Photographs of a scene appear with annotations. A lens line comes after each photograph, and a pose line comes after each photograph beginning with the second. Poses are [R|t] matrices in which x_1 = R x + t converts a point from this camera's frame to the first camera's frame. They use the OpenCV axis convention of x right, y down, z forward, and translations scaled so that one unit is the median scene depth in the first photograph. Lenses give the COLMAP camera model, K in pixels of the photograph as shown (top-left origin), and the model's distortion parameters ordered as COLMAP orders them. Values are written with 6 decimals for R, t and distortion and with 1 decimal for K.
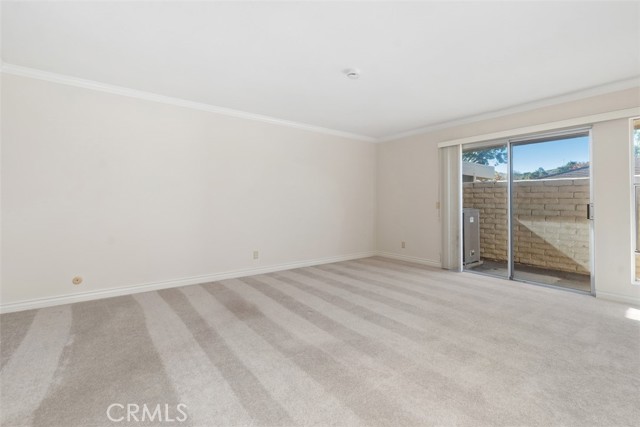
lens RADIAL K [[295.5, 0, 319.1], [0, 295.5, 194.7], [0, 0, 1]] dist [0.010570, -0.000856]
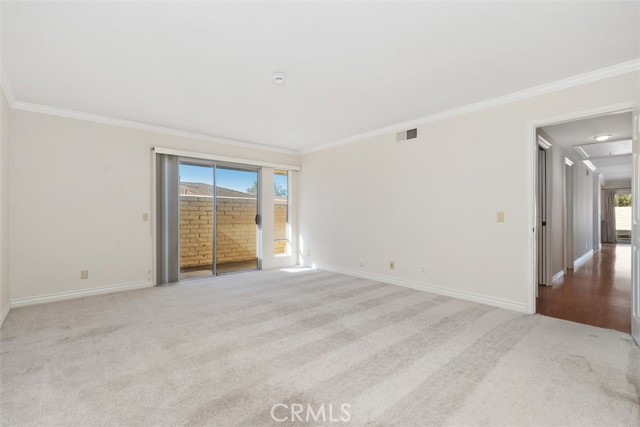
lens RADIAL K [[295.5, 0, 316.6], [0, 295.5, 212.3], [0, 0, 1]] dist [0.010570, -0.000856]
pose [[-0.078523, 0.002682, 0.996909, -0.626904], [-0.027098, 0.999621, -0.004824, 0.013554], [-0.996544, -0.027393, -0.078420, 0.681547]]
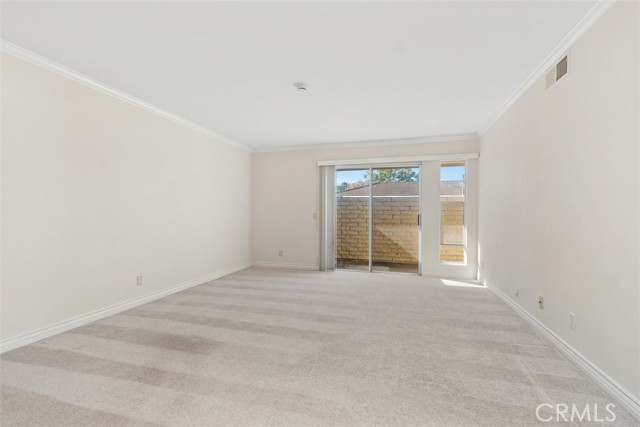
lens RADIAL K [[295.5, 0, 313.3], [0, 295.5, 217.5], [0, 0, 1]] dist [0.010570, -0.000856]
pose [[0.802217, -0.009207, 0.596961, -0.347202], [-0.018112, 0.999046, 0.039748, -0.005019], [-0.596758, -0.042699, 0.801285, 0.104556]]
